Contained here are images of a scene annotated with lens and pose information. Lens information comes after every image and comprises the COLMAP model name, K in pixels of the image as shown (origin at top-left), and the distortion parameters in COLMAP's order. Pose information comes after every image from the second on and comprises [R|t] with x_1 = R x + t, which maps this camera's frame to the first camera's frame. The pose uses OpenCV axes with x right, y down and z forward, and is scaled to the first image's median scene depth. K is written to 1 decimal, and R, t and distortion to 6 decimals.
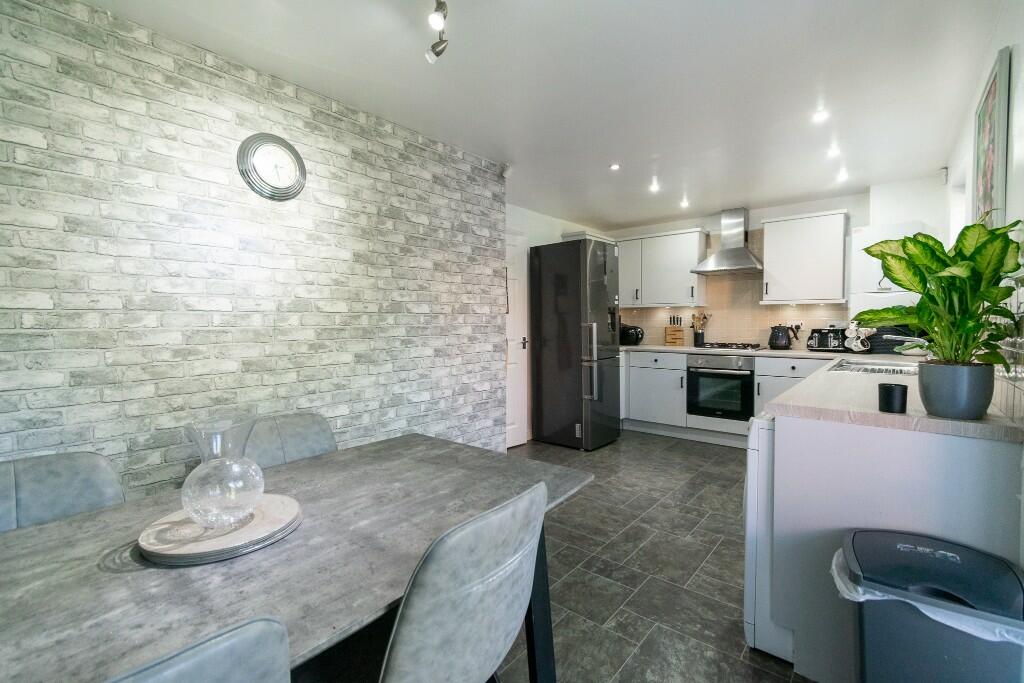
lens RADIAL K [[453.7, 0, 512.2], [0, 453.7, 334.7], [0, 0, 1]] dist [0.002528, -0.000211]
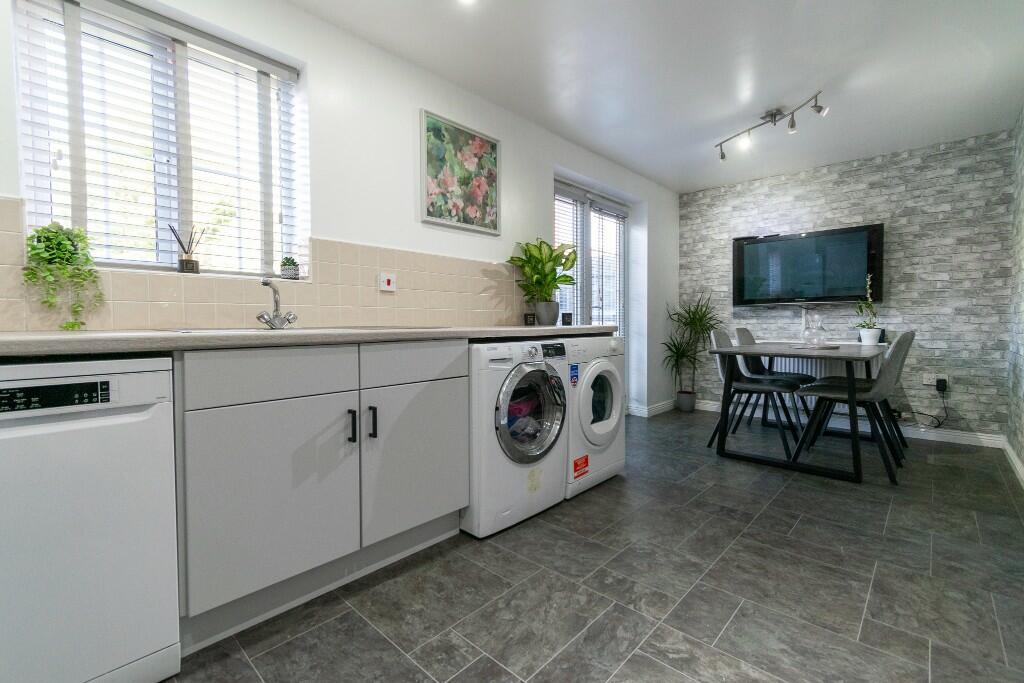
lens RADIAL K [[453.7, 0, 512.2], [0, 453.7, 334.7], [0, 0, 1]] dist [0.002528, -0.000211]
pose [[-0.998817, 0.007240, 0.048086, 0.369824], [0.010126, 0.998144, 0.060047, 0.030682], [-0.047562, 0.060463, -0.997037, 1.169367]]
